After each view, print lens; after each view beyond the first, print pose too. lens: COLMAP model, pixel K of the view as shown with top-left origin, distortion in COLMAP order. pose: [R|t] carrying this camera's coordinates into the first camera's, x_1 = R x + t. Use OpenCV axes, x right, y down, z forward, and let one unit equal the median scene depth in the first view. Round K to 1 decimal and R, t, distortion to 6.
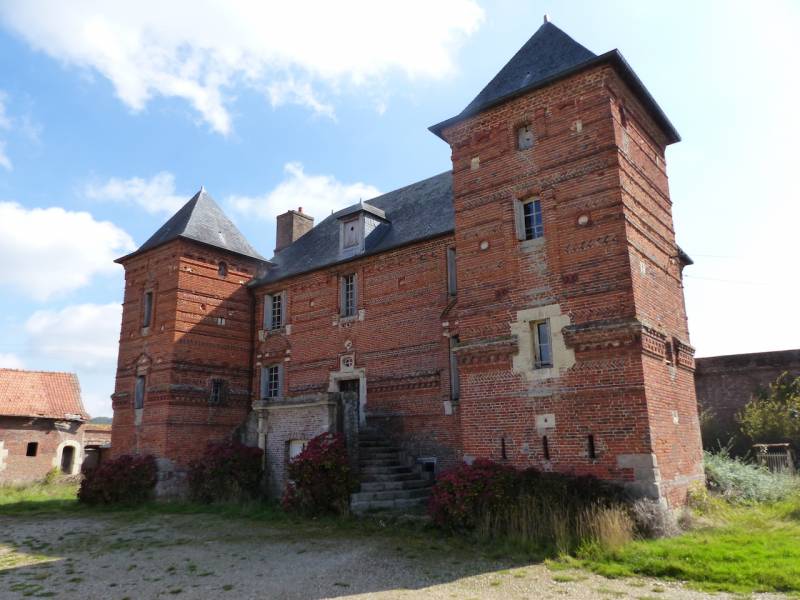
lens RADIAL K [[605.1, 0, 400.0], [0, 605.1, 300.0], [0, 0, 1]] dist [-0.013773, -0.005270]
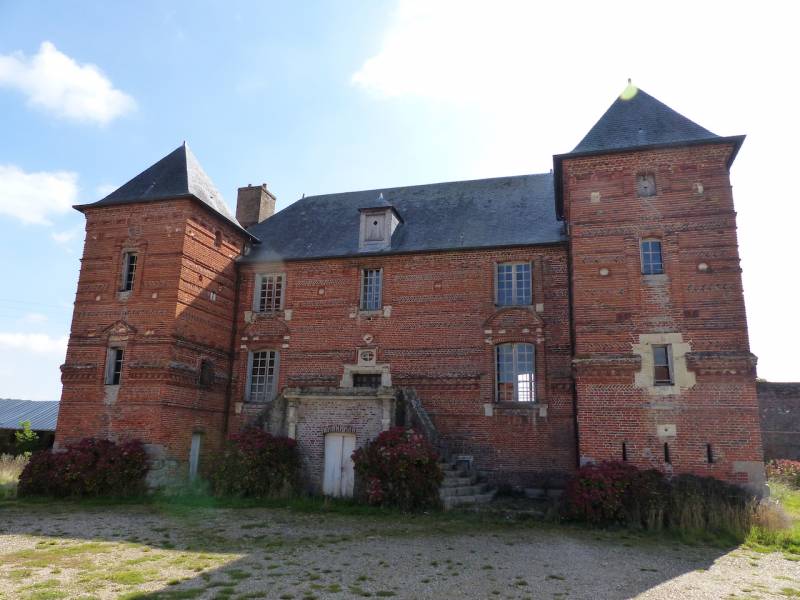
lens RADIAL K [[605.1, 0, 400.0], [0, 605.1, 300.0], [0, 0, 1]] dist [-0.013773, -0.005270]
pose [[0.919312, 0.132975, 0.370382, -0.421223], [-0.134783, 0.990650, -0.021126, 0.025123], [-0.369728, -0.030500, 0.928639, 0.060602]]
